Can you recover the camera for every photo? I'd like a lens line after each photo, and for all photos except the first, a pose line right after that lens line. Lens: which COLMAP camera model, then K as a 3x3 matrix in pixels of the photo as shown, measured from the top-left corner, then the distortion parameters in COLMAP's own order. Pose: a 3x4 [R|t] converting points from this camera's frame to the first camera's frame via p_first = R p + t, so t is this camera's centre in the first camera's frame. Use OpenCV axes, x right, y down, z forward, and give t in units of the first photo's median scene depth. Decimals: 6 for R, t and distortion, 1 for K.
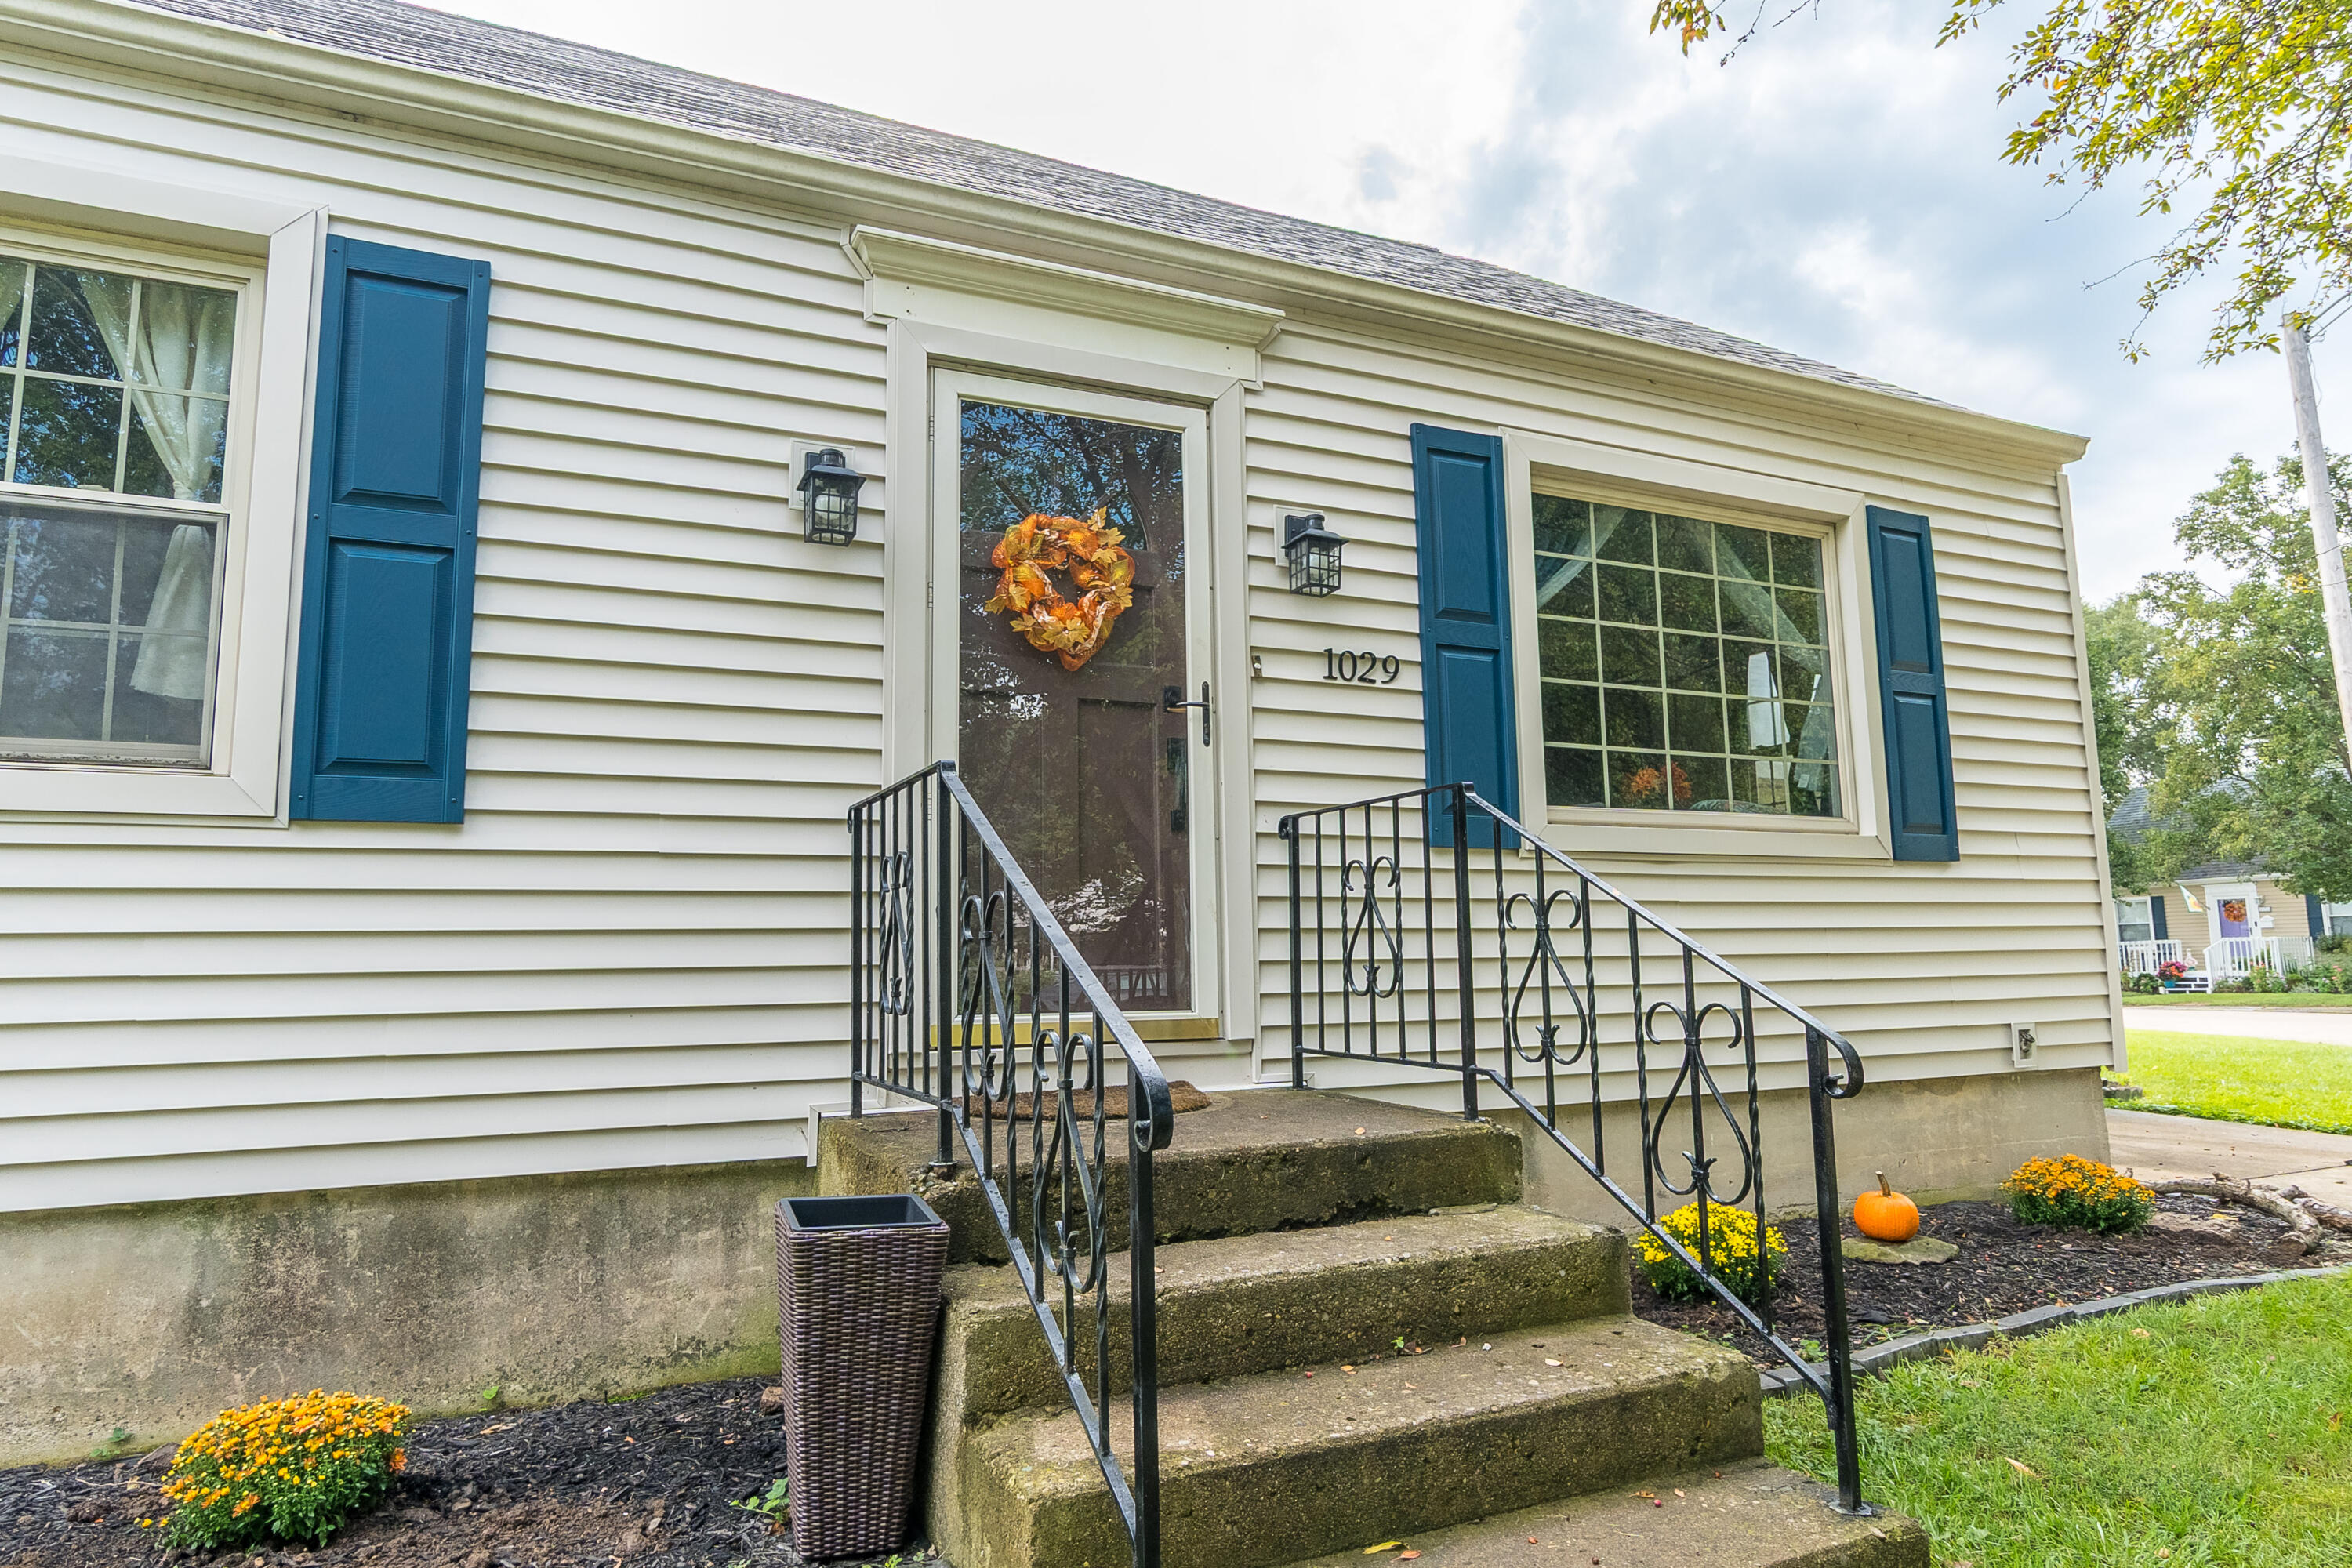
lens RADIAL K [[1406.9, 0, 1181.1], [0, 1406.9, 758.2], [0, 0, 1]] dist [-0.001038, -0.000182]
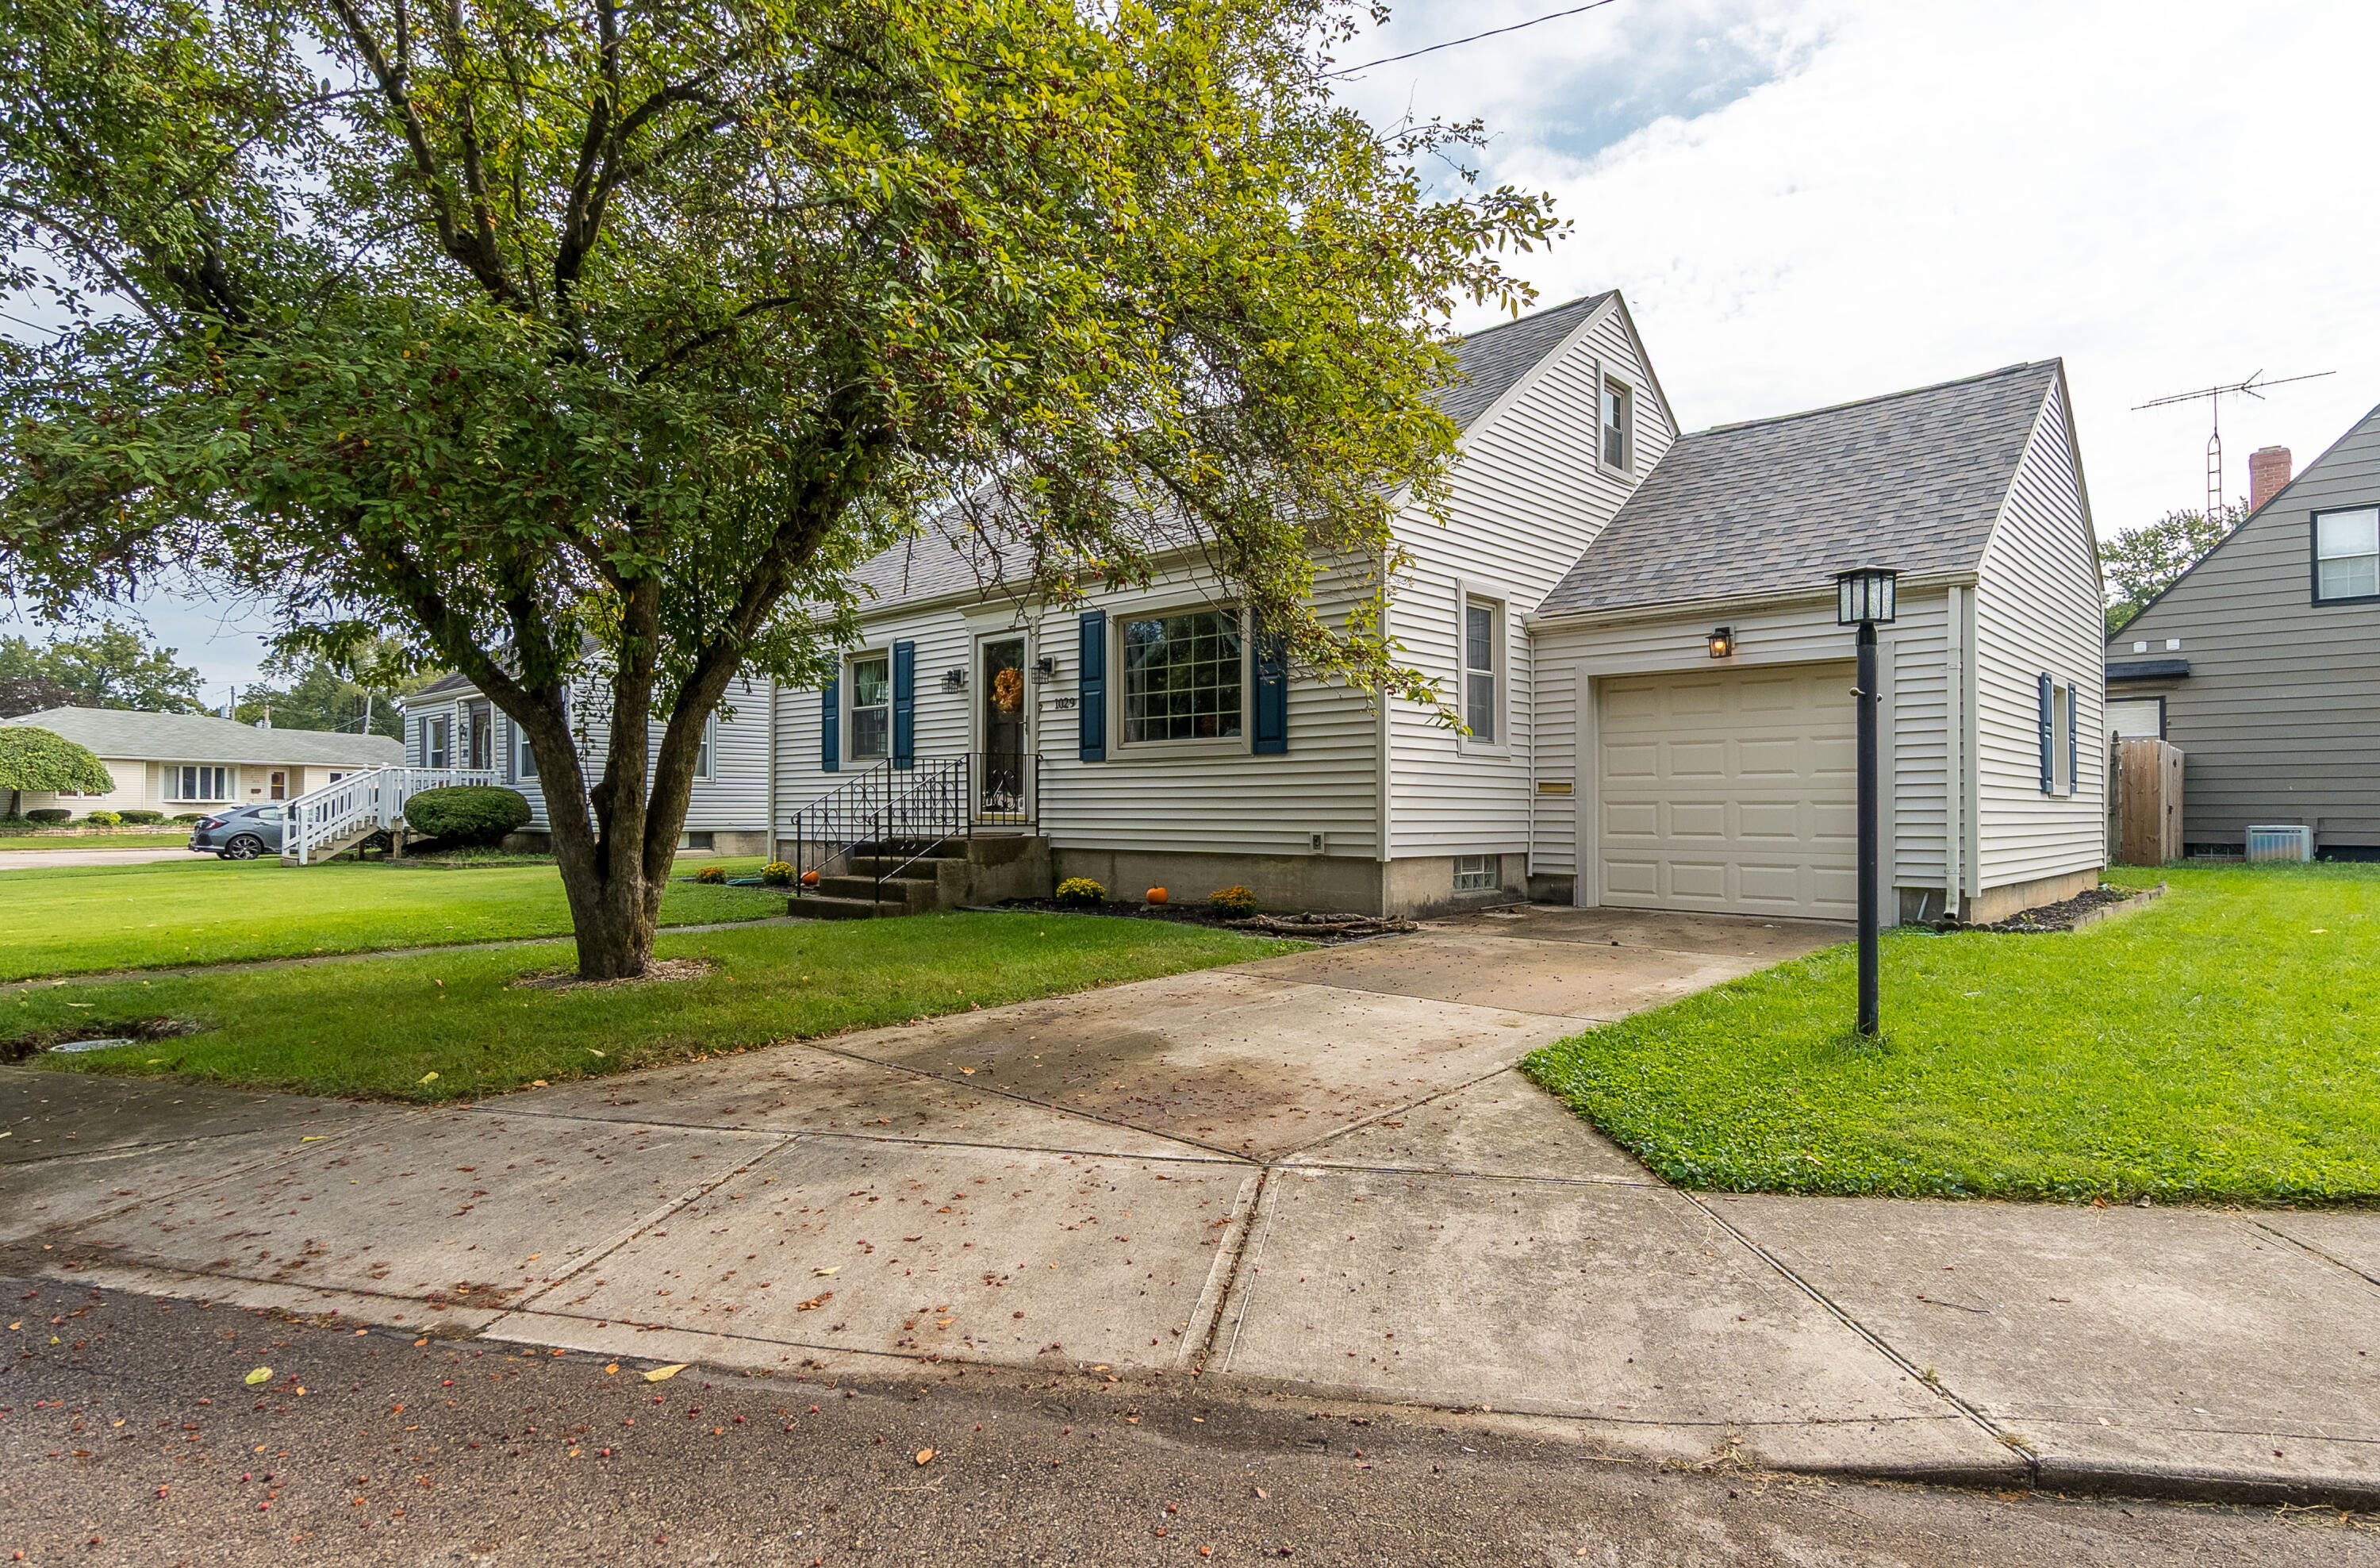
lens RADIAL K [[1220.8, 0, 1180.9], [0, 1220.8, 788.9], [0, 0, 1]] dist [-0.005441, -0.000394]
pose [[0.385071, -0.006405, -0.922865, 2.775538], [0.115042, 0.992509, 0.041114, 0.041248], [0.915689, -0.122000, 0.382923, 0.201828]]
